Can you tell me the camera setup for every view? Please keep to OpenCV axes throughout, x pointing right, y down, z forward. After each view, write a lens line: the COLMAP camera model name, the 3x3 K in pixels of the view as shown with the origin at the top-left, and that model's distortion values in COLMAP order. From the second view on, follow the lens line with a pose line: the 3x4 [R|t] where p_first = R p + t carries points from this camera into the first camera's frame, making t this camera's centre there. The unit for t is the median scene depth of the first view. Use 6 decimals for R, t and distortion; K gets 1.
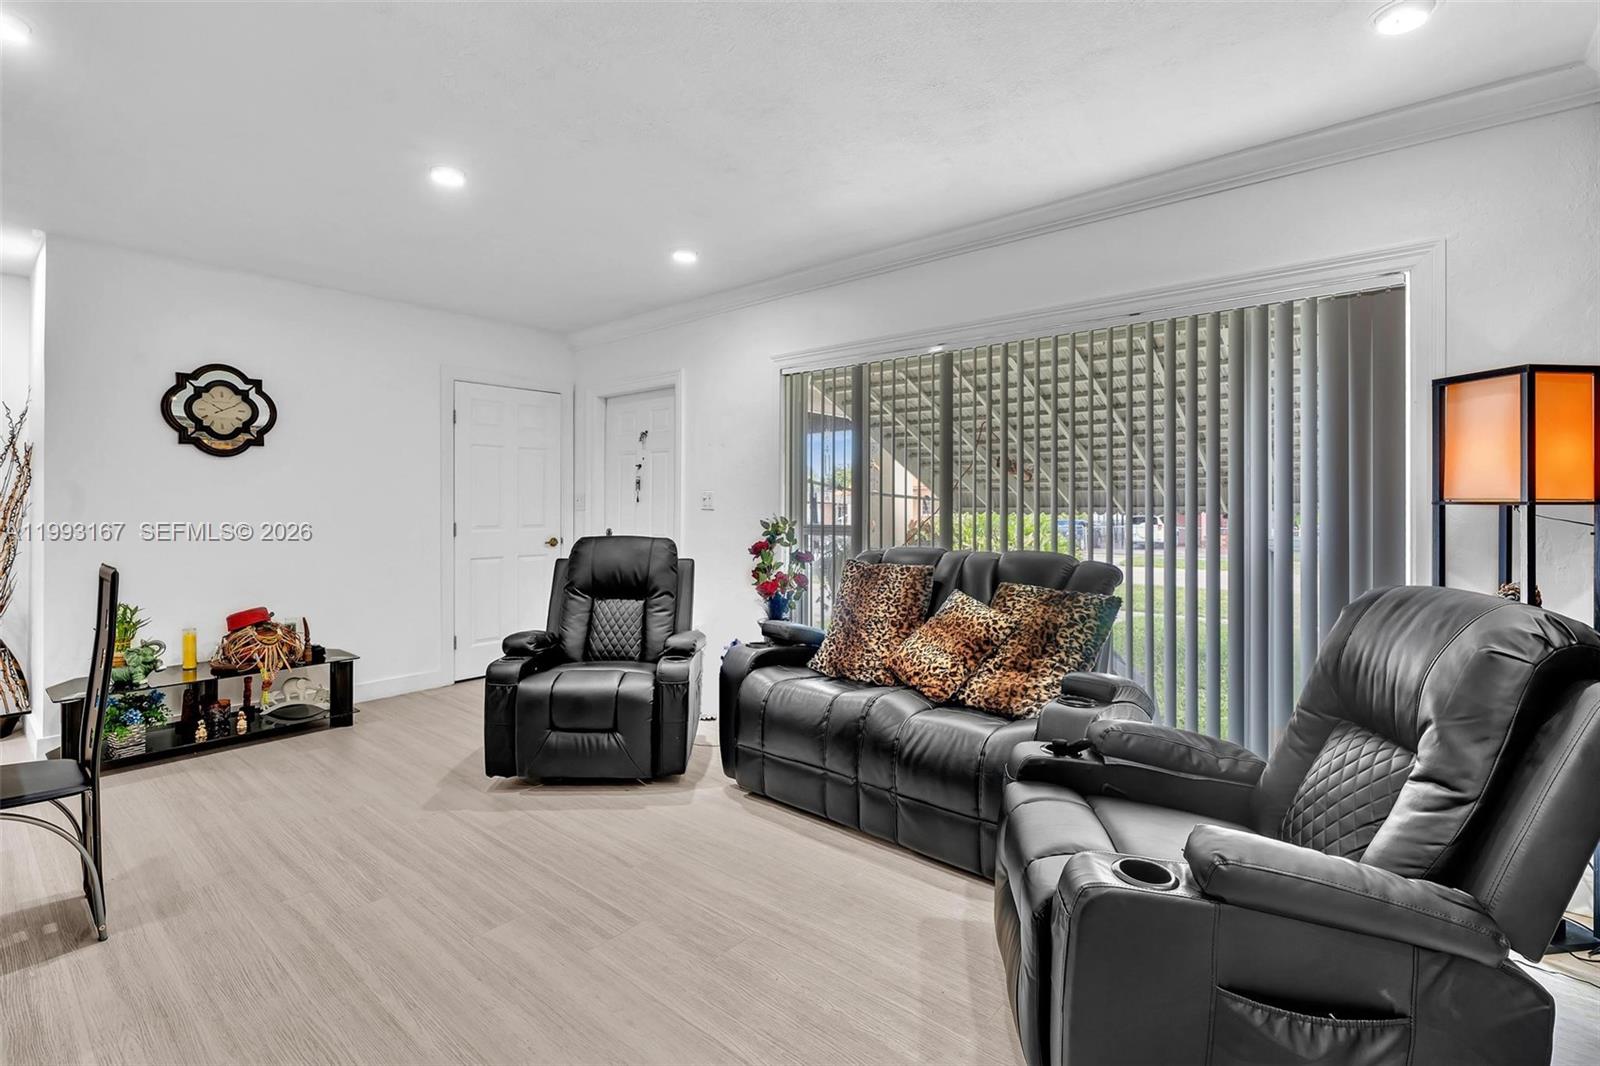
lens RADIAL K [[732.1, 0, 791.0], [0, 732.1, 512.9], [0, 0, 1]] dist [-0.014330, 0.005084]
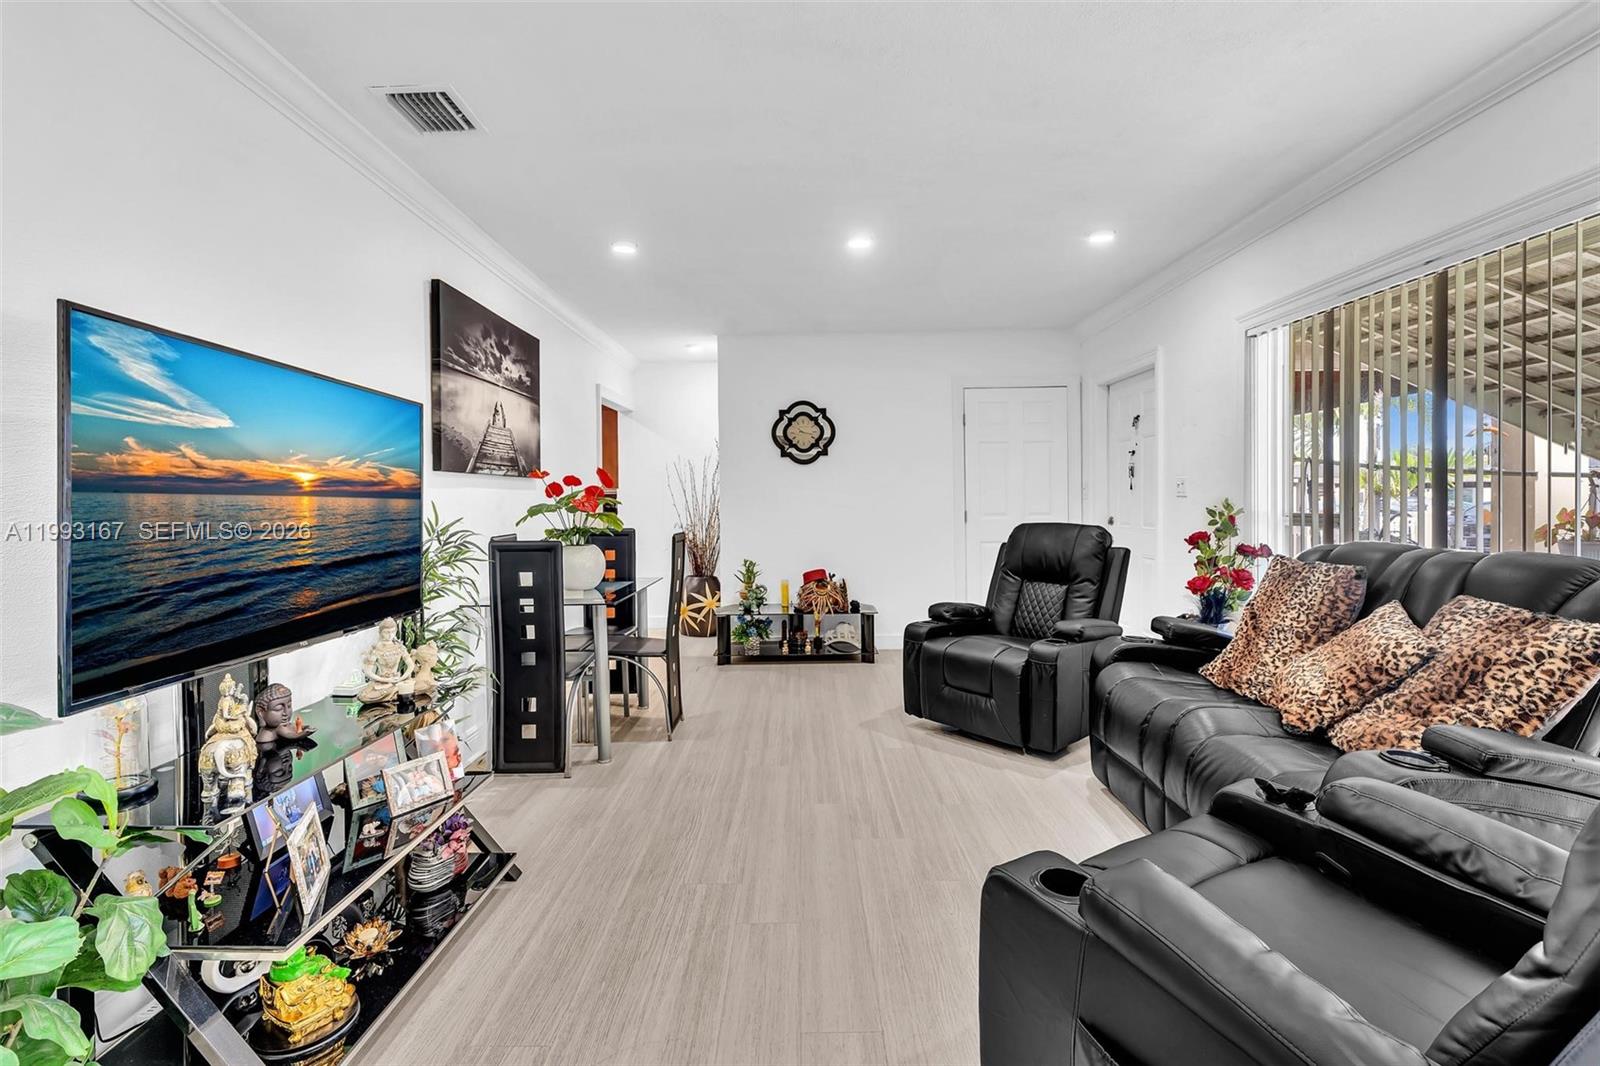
lens RADIAL K [[732.1, 0, 791.0], [0, 732.1, 512.9], [0, 0, 1]] dist [-0.014330, 0.005084]
pose [[0.631193, 0.005156, -0.775609, 0.378515], [0.005448, 0.999924, 0.011081, 0.004452], [0.775607, -0.011220, 0.631116, 0.057993]]
